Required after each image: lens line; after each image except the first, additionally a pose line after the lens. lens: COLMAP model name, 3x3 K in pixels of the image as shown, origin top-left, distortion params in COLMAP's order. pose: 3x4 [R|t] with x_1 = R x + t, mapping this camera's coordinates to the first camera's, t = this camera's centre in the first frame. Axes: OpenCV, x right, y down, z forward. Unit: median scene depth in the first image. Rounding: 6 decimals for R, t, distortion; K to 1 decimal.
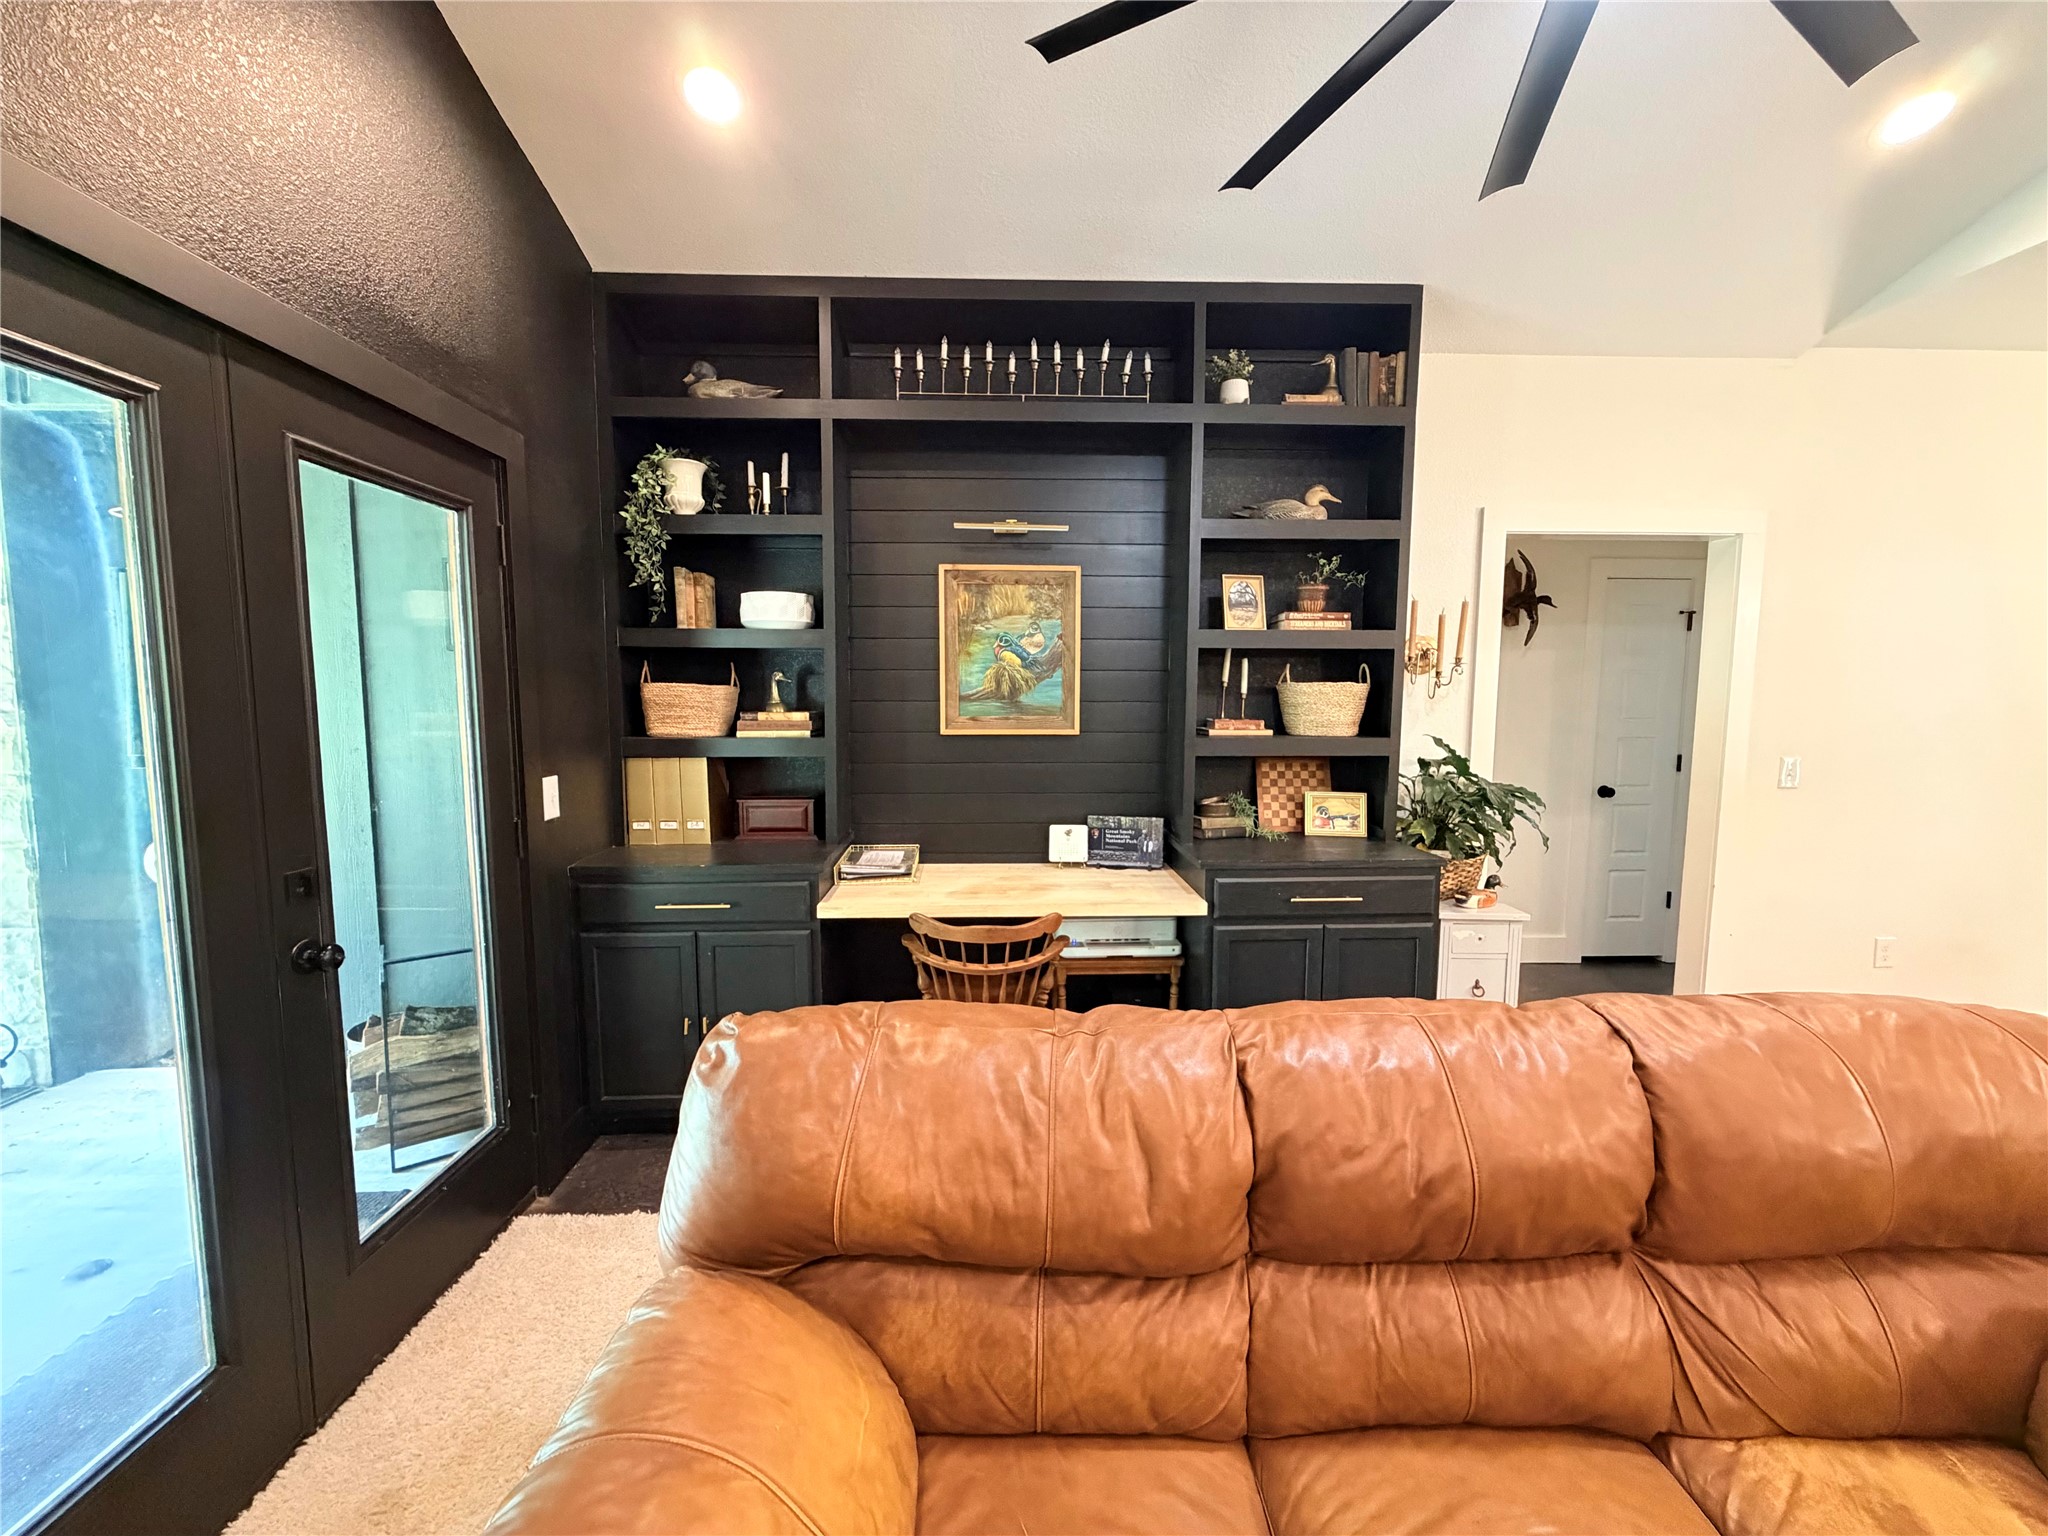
lens RADIAL K [[813.7, 0, 1013.7], [0, 813.7, 770.0], [0, 0, 1]] dist [-0.000335, -0.000147]
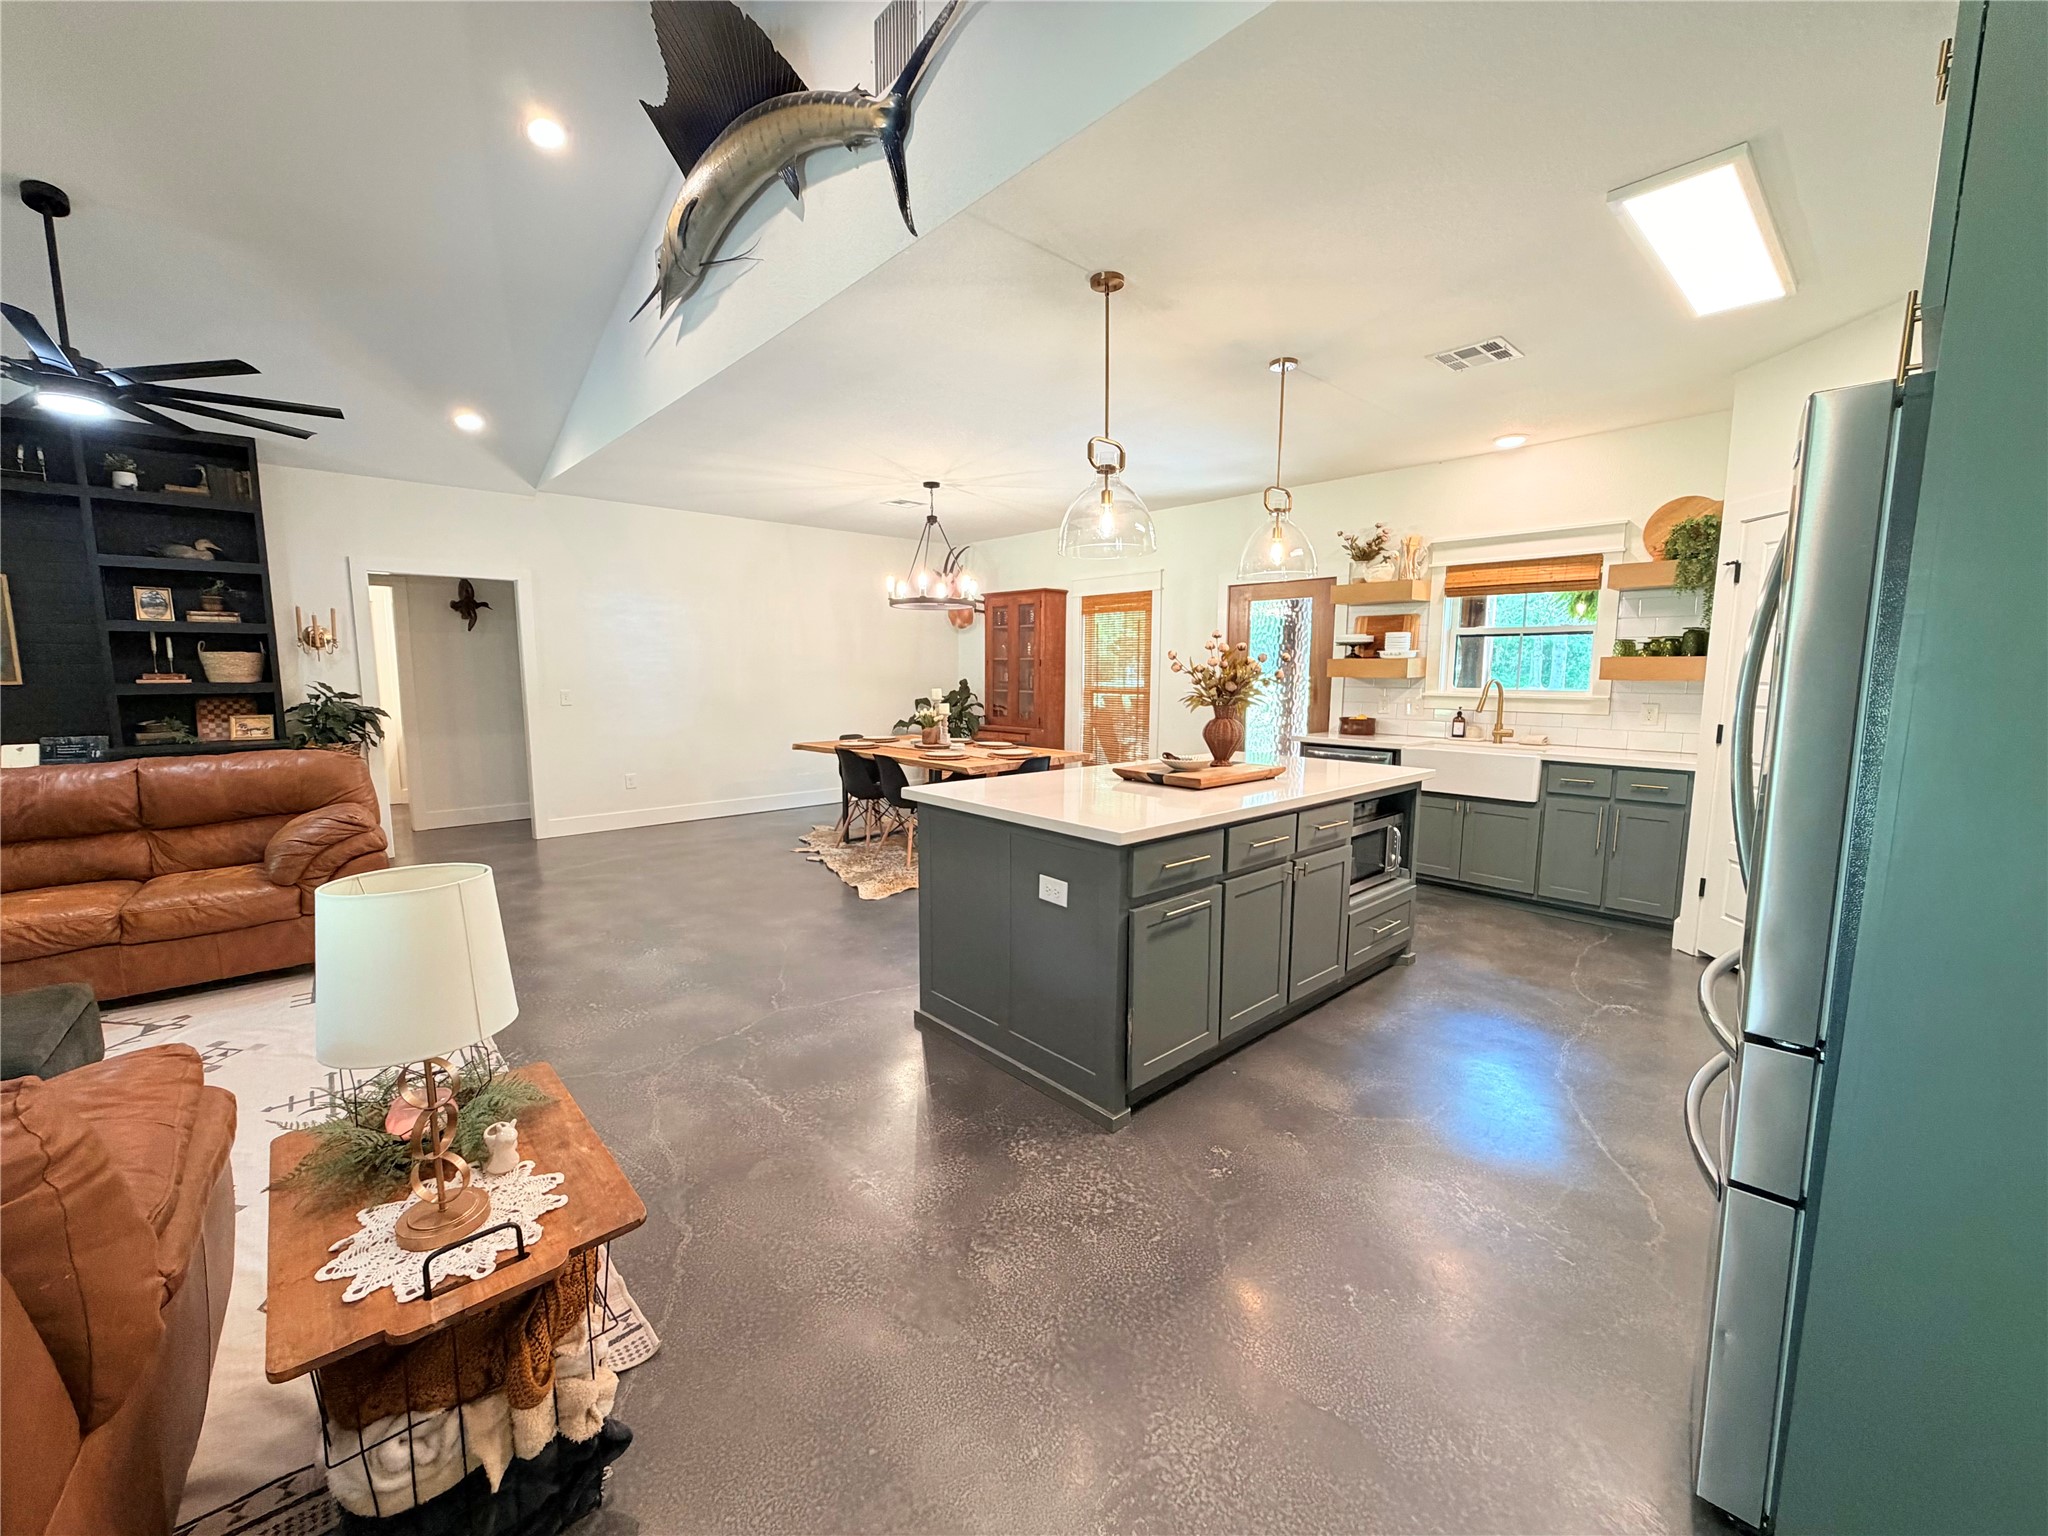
lens RADIAL K [[813.7, 0, 1019.1], [0, 813.7, 767.7], [0, 0, 1]] dist [-0.000335, -0.000147]
pose [[0.758557, -0.083337, 0.646255, 0.528818], [0.062452, 0.996520, 0.055201, 0.152991], [-0.648607, -0.001513, 0.761122, -1.460546]]
